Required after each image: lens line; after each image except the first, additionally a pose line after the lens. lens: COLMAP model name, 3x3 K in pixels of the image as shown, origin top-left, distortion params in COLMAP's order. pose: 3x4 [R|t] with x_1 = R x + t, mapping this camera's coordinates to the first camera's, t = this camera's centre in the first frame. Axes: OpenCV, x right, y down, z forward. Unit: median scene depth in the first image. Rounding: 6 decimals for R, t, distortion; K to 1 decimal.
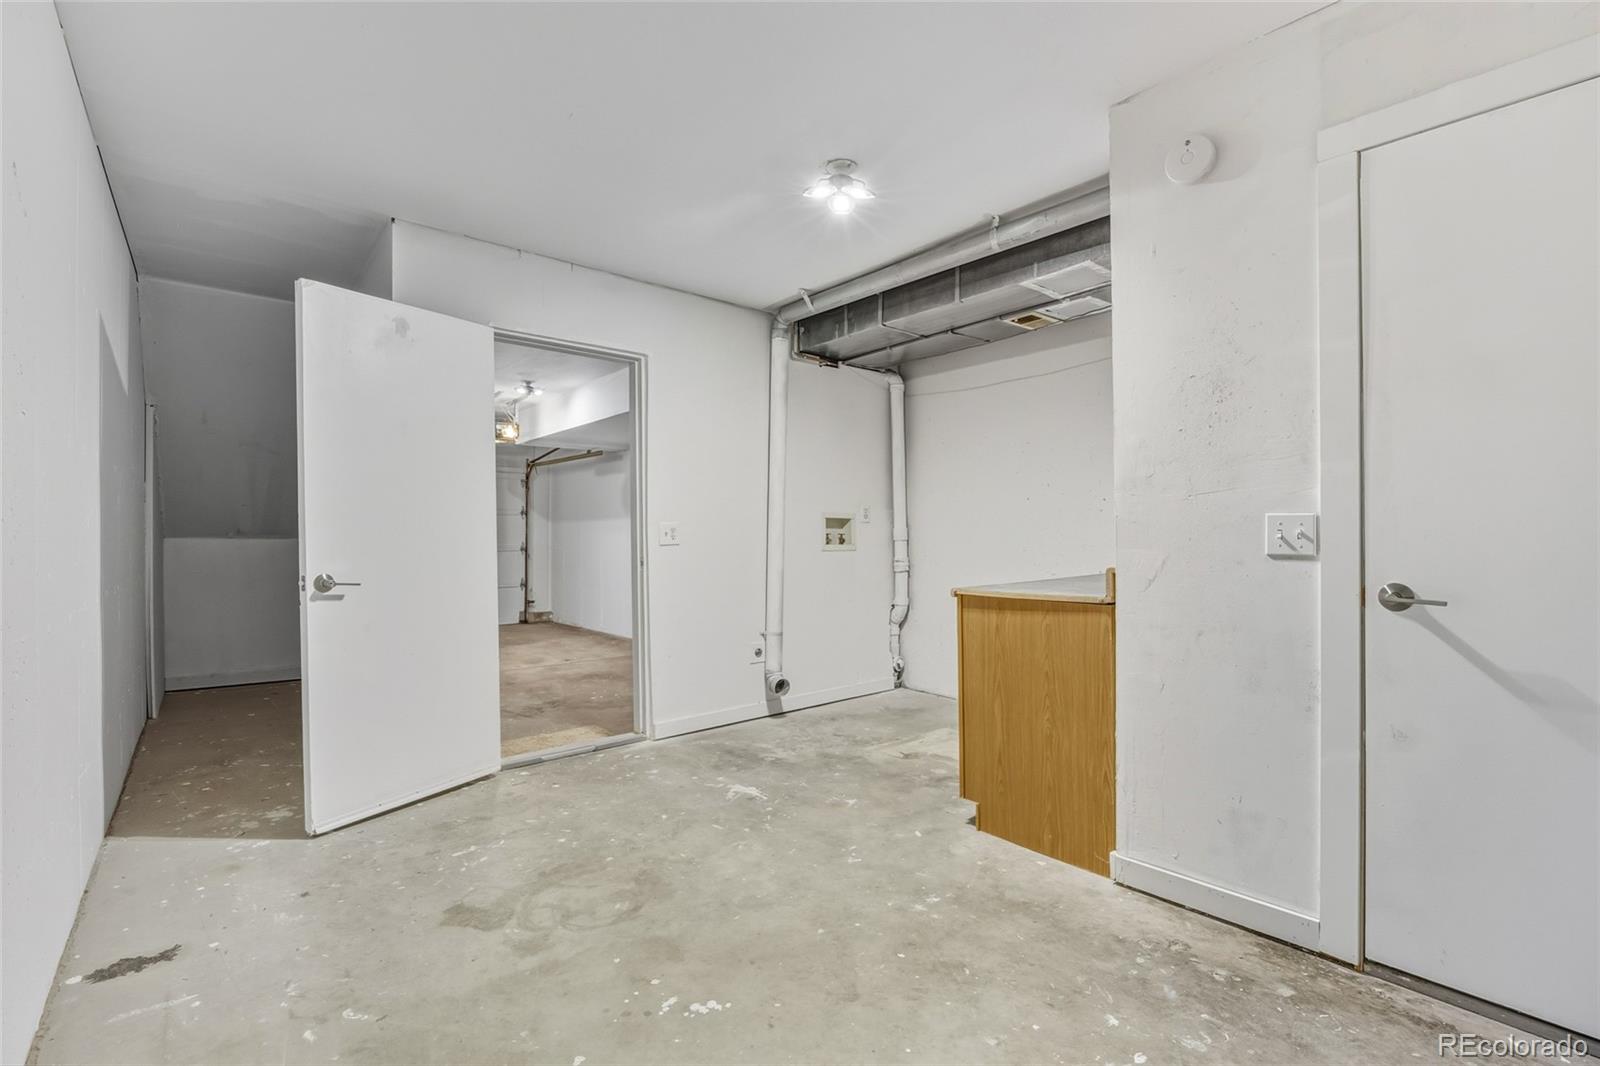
lens RADIAL K [[702.4, 0, 800.0], [0, 702.4, 533.0], [0, 0, 1]] dist [-0.011595, -0.000010]
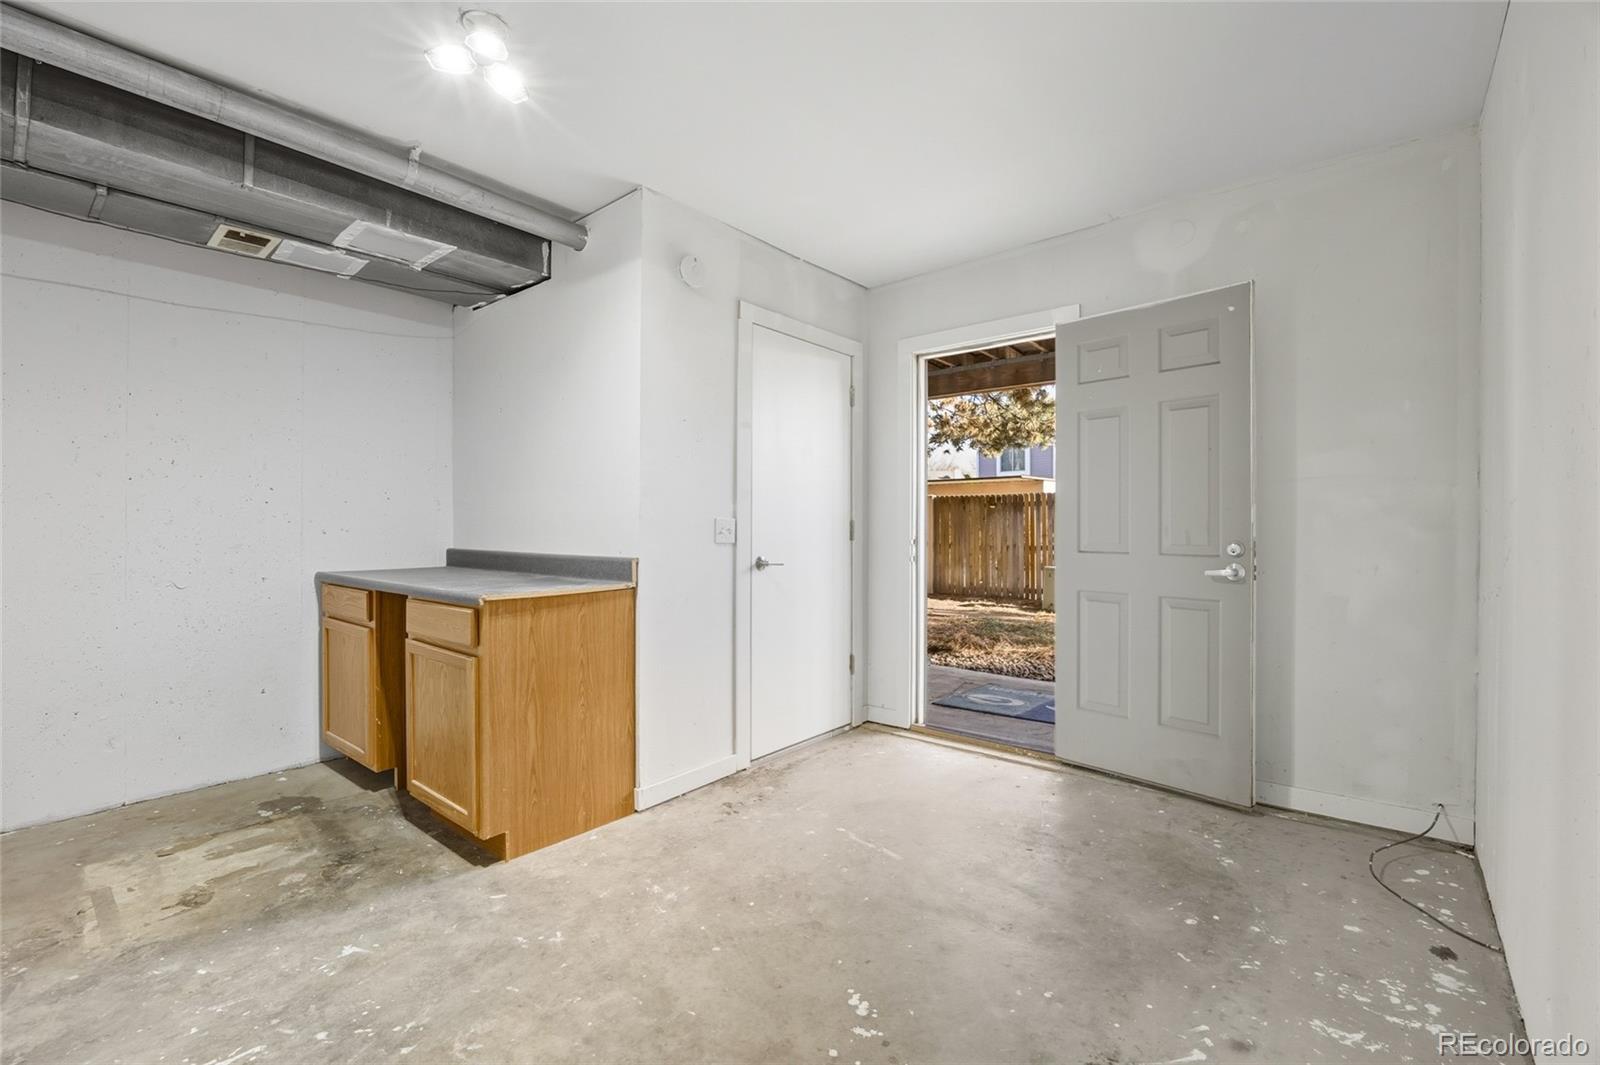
lens RADIAL K [[702.4, 0, 800.0], [0, 702.4, 532.5], [0, 0, 1]] dist [-0.011595, -0.000010]
pose [[-0.163304, -0.002327, 0.986573, -0.490439], [0.002675, 0.999992, 0.002801, 0.001470], [-0.986572, 0.003097, -0.163297, 0.554087]]
